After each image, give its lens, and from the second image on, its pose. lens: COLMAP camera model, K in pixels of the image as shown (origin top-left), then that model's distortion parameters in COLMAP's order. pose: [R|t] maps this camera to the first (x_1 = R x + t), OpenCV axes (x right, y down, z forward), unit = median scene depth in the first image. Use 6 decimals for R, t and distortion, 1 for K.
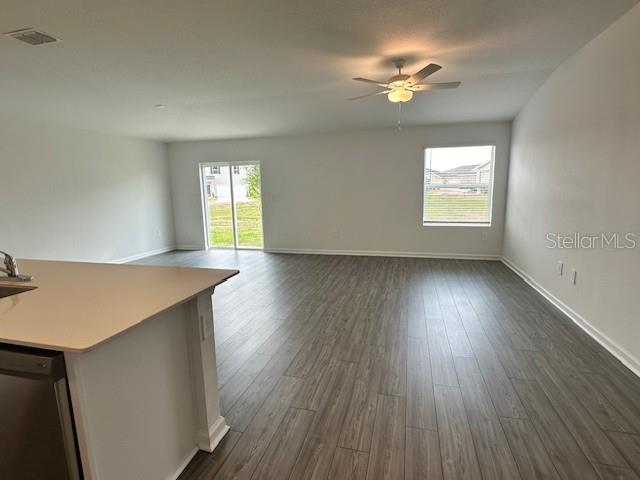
lens RADIAL K [[329.9, 0, 317.7], [0, 329.9, 241.3], [0, 0, 1]] dist [-0.004929, -0.000856]
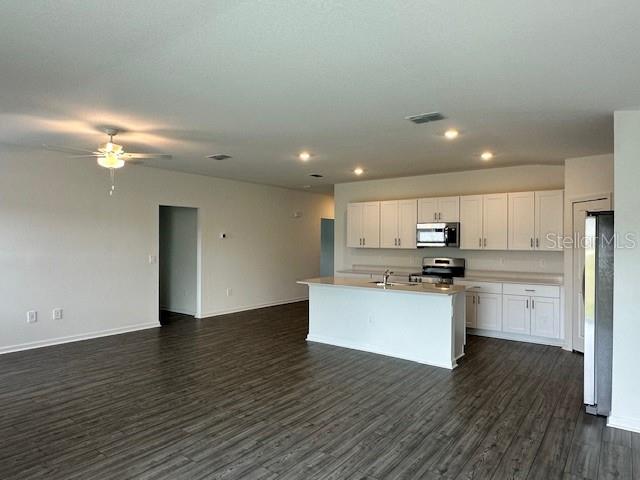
lens RADIAL K [[404.9, 0, 320.0], [0, 404.9, 240.0], [0, 0, 1]] dist [-0.008815, -0.001790]
pose [[-0.929643, 0.014632, 0.368170, -0.814439], [0.071863, 0.987222, 0.142223, -0.338668], [-0.361384, 0.158675, -0.918816, 1.964977]]
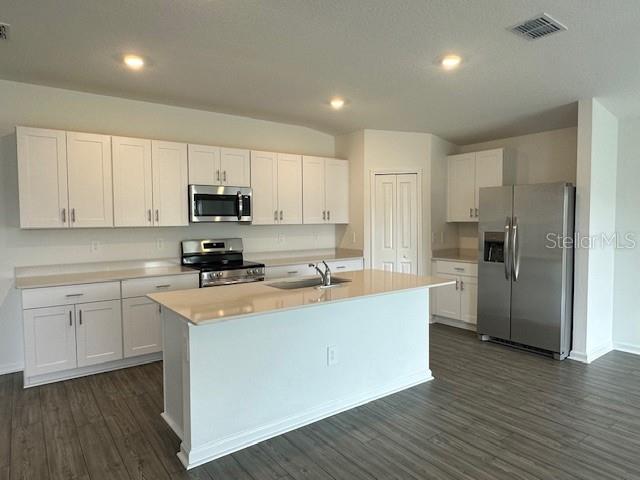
lens RADIAL K [[404.9, 0, 320.0], [0, 404.9, 240.0], [0, 0, 1]] dist [-0.008815, -0.001790]
pose [[-0.615295, 0.061022, -0.785932, 0.199911], [-0.106892, 0.981332, 0.159877, -0.171526], [0.781016, 0.182381, -0.597286, 0.988218]]
